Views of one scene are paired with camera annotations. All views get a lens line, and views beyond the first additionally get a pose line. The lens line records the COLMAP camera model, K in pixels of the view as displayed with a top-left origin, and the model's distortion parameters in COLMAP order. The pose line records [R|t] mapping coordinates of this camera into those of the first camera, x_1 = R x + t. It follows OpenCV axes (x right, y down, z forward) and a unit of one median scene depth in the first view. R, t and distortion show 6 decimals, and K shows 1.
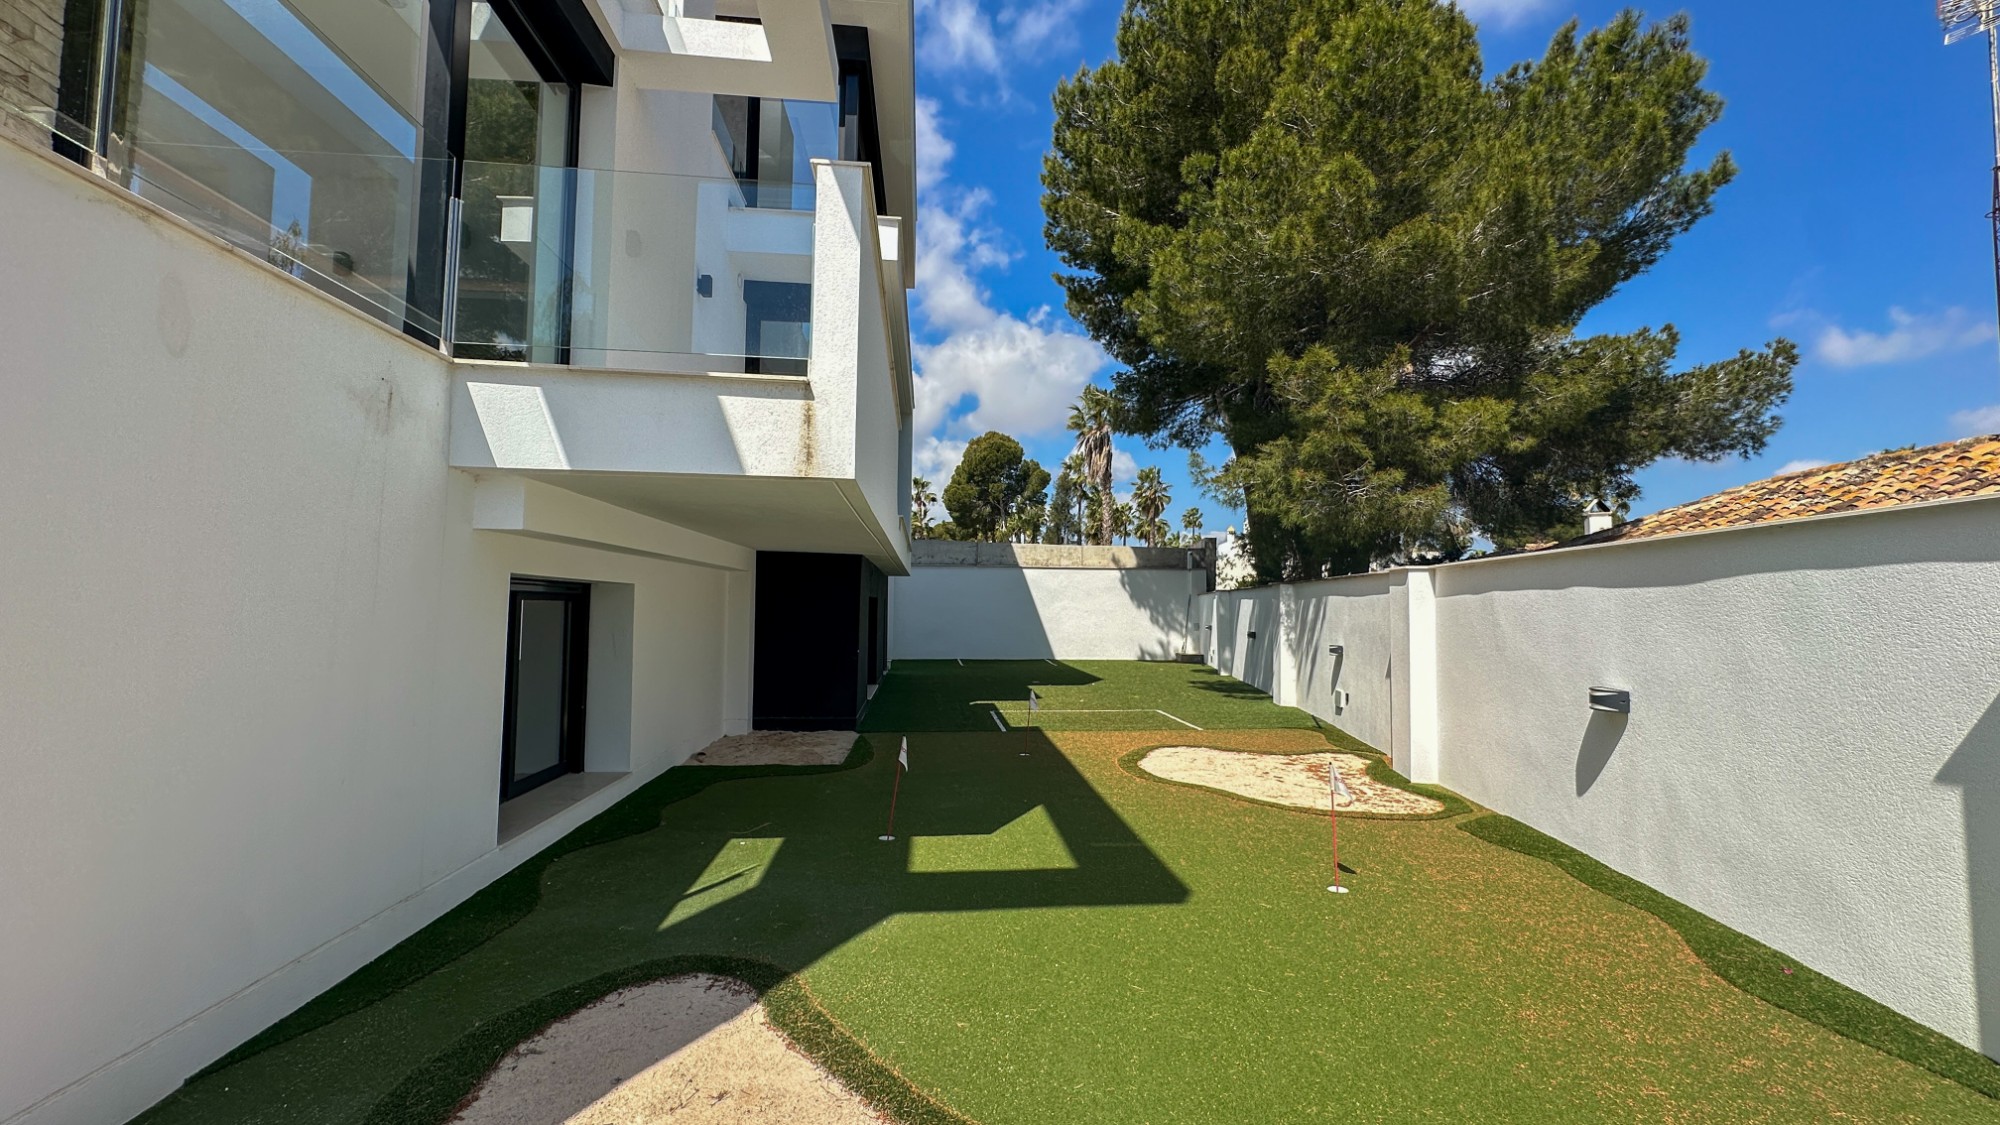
lens RADIAL K [[796.6, 0, 1001.0], [0, 796.6, 558.6], [0, 0, 1]] dist [-0.001251, 0.000416]
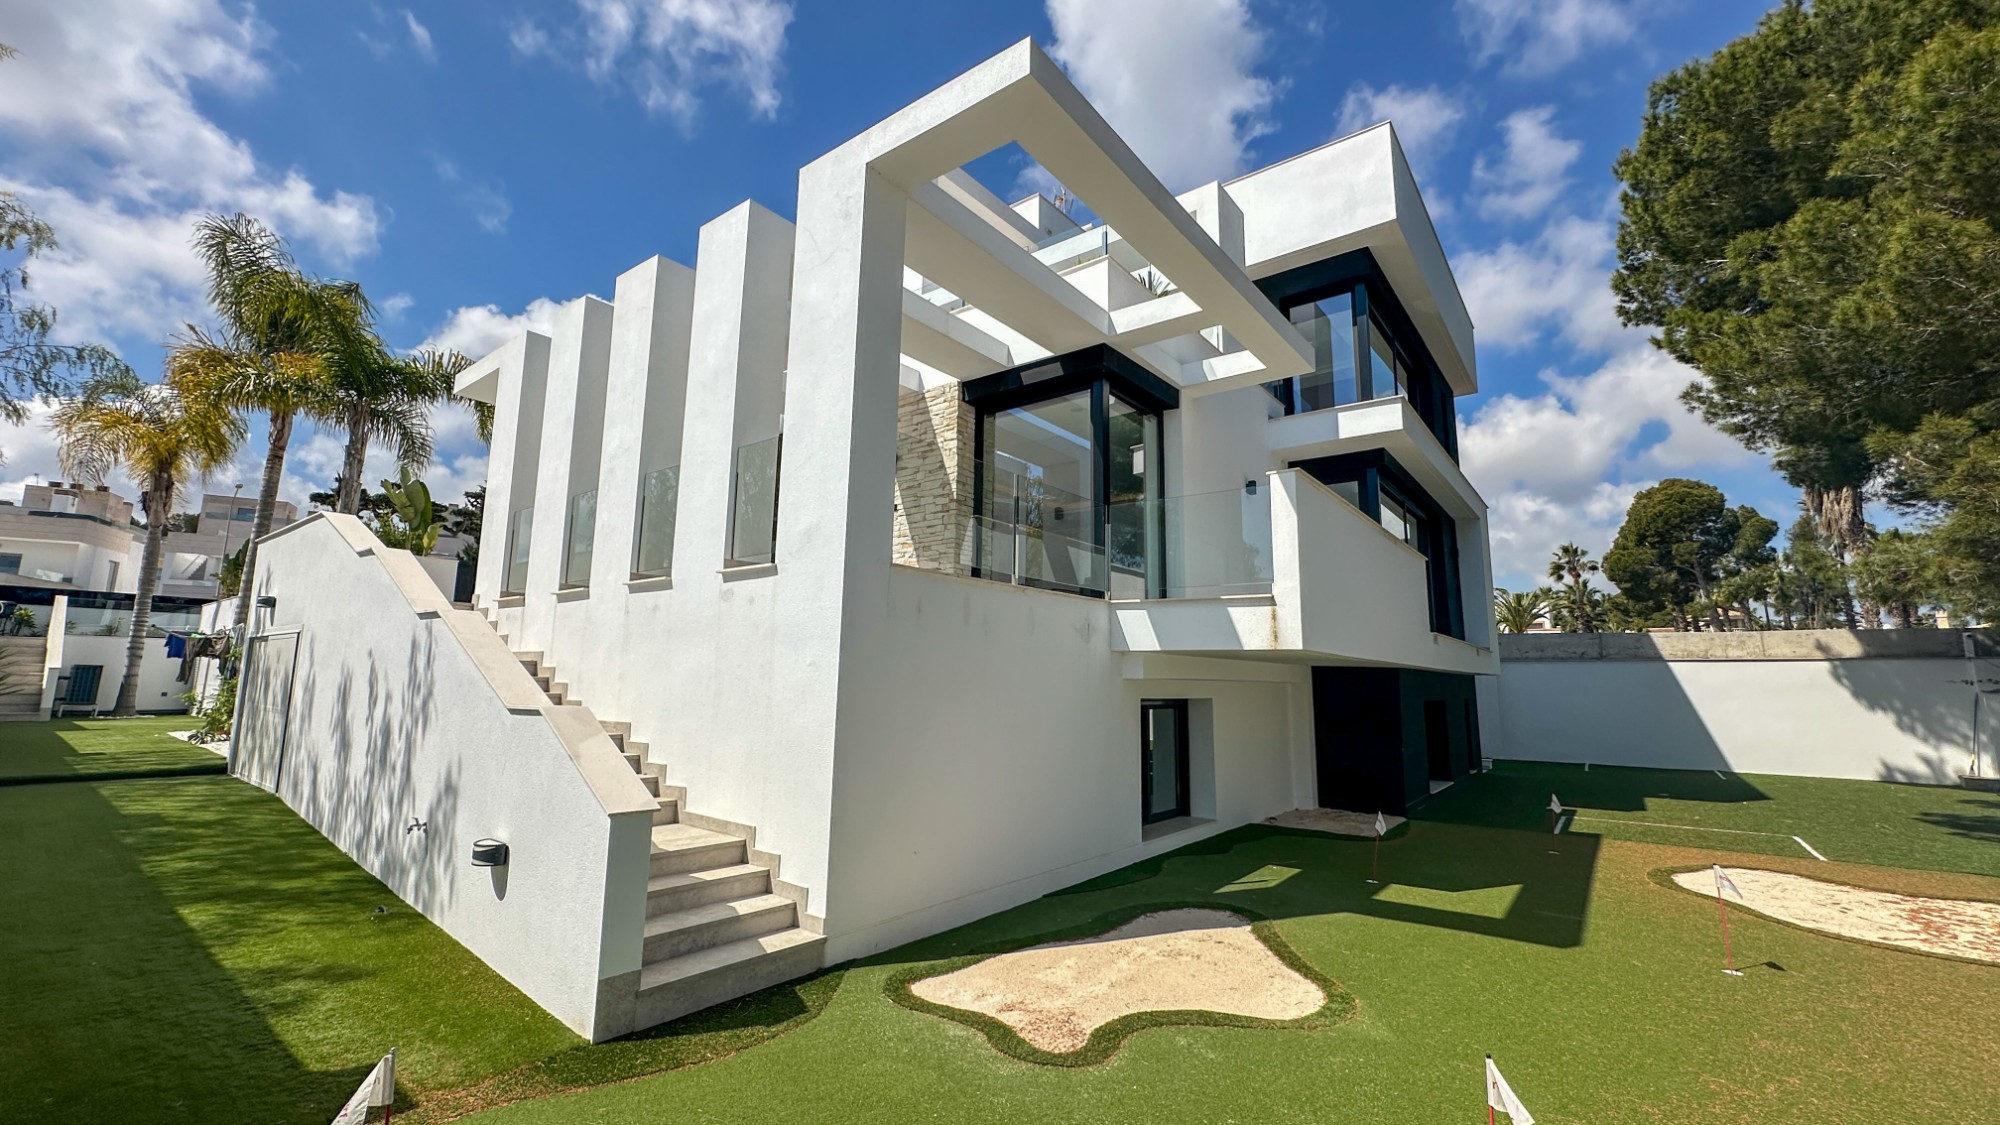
lens RADIAL K [[796.6, 0, 1001.0], [0, 796.6, 558.6], [0, 0, 1]] dist [-0.001251, 0.000416]
pose [[0.729857, -0.105887, -0.675349, 0.098027], [0.033475, 0.992282, -0.119401, -0.020225], [0.682779, 0.064539, 0.727769, -0.135136]]
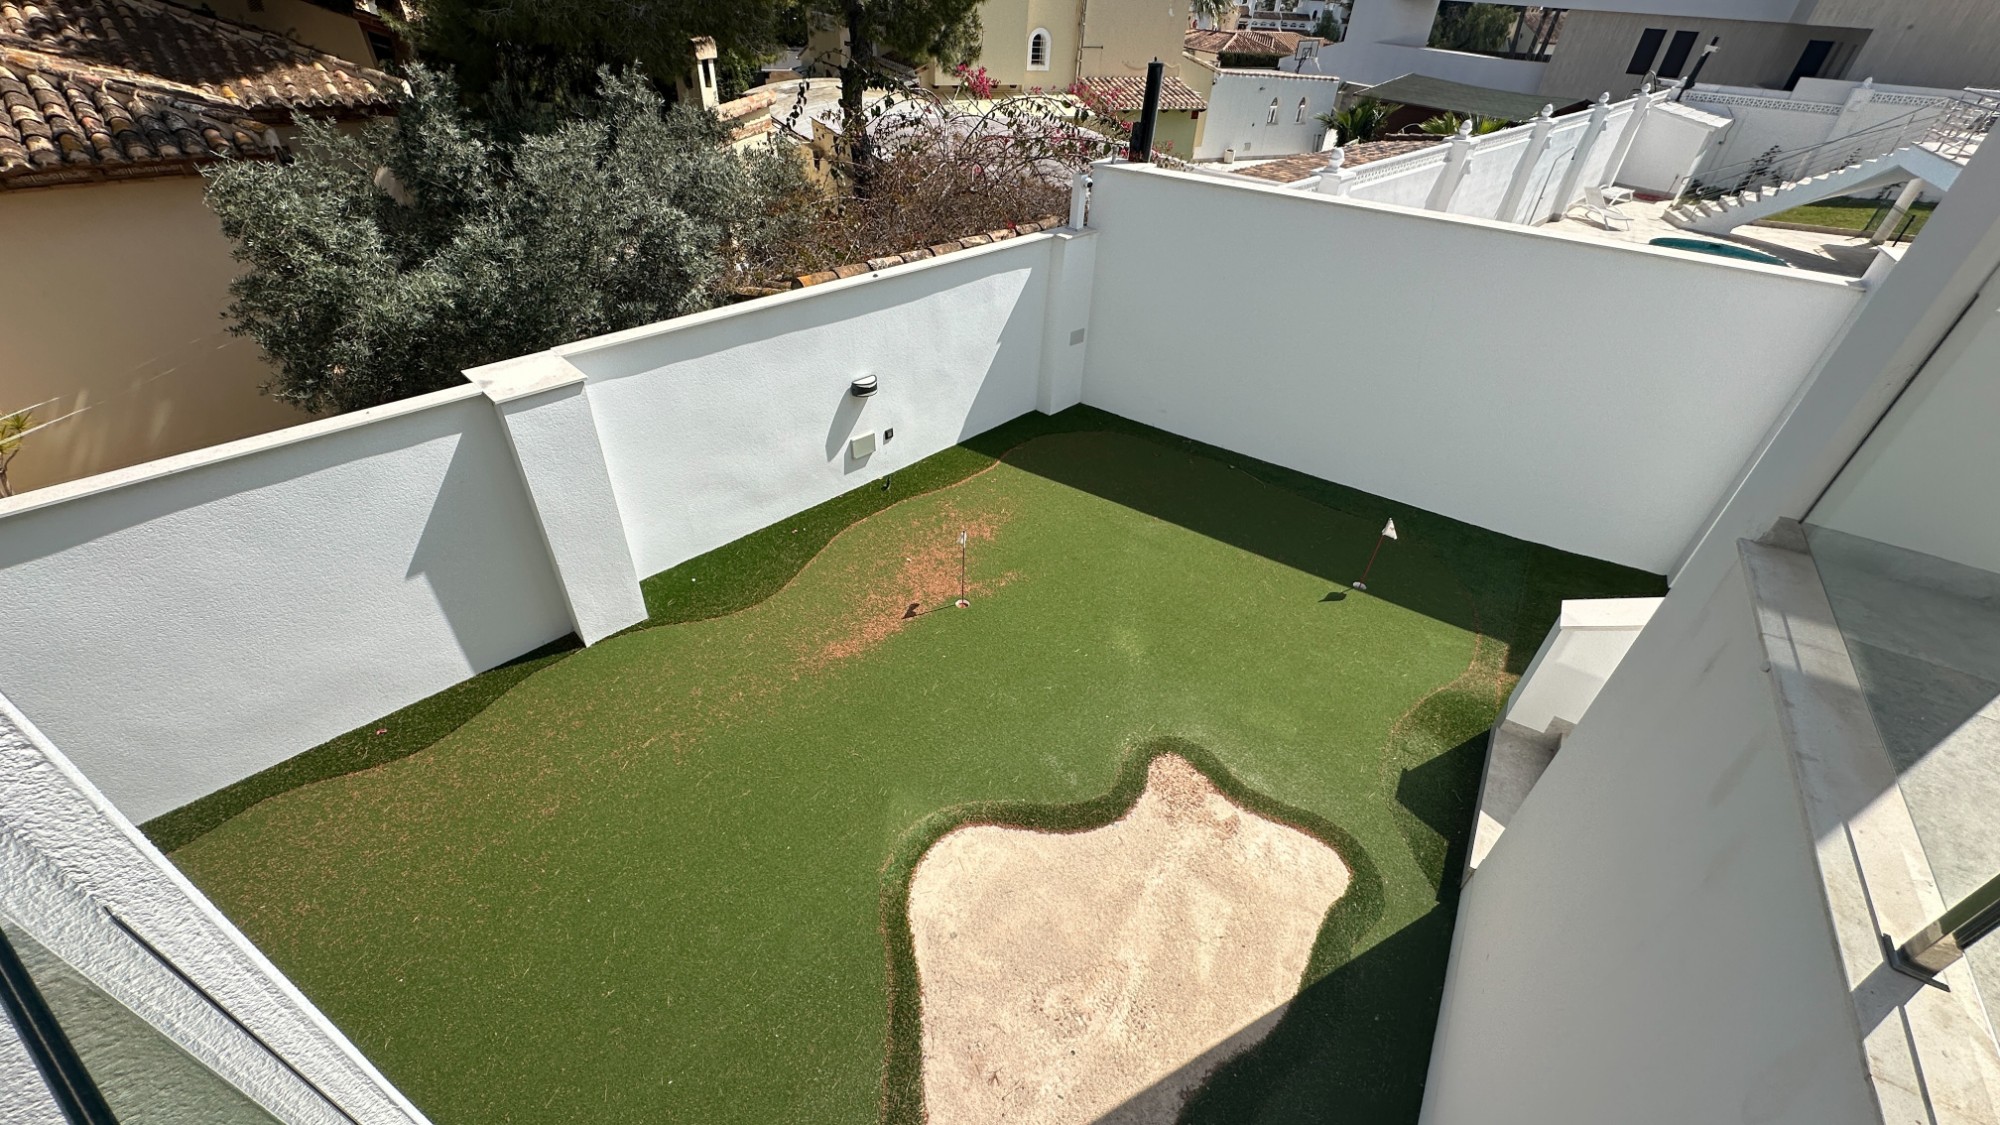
lens RADIAL K [[796.6, 0, 1001.0], [0, 796.6, 558.6], [0, 0, 1]] dist [-0.001251, 0.000416]
pose [[-0.790136, -0.403019, 0.461802, -0.073844], [-0.092644, 0.823303, 0.559991, -0.105405], [-0.605890, 0.399685, -0.687858, 0.182593]]
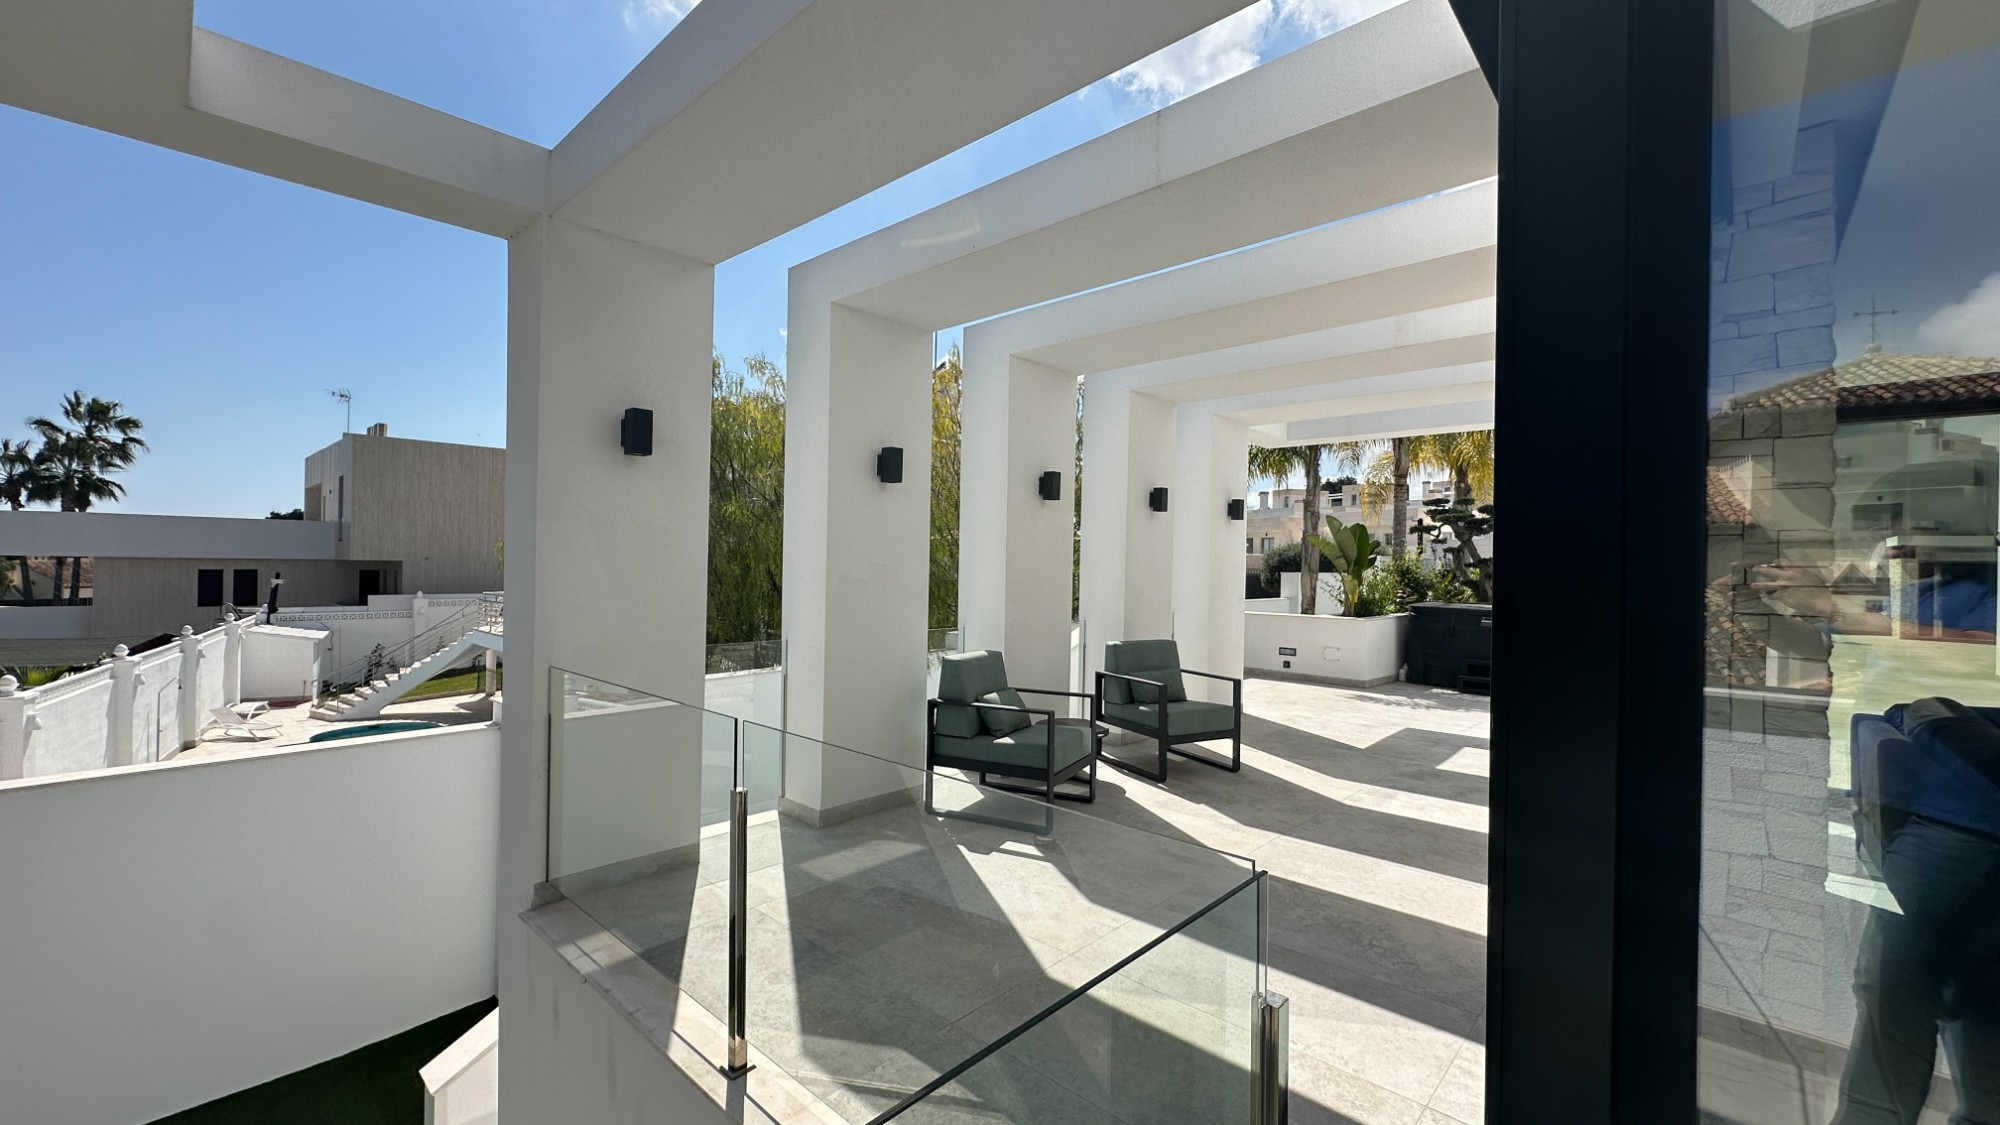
lens RADIAL K [[796.6, 0, 1001.0], [0, 796.6, 558.6], [0, 0, 1]] dist [-0.001251, 0.000416]
pose [[-0.745599, -0.024770, -0.665934, -0.070672], [0.016725, 0.998299, -0.055858, -0.109073], [0.666185, -0.052785, -0.743917, 0.209556]]
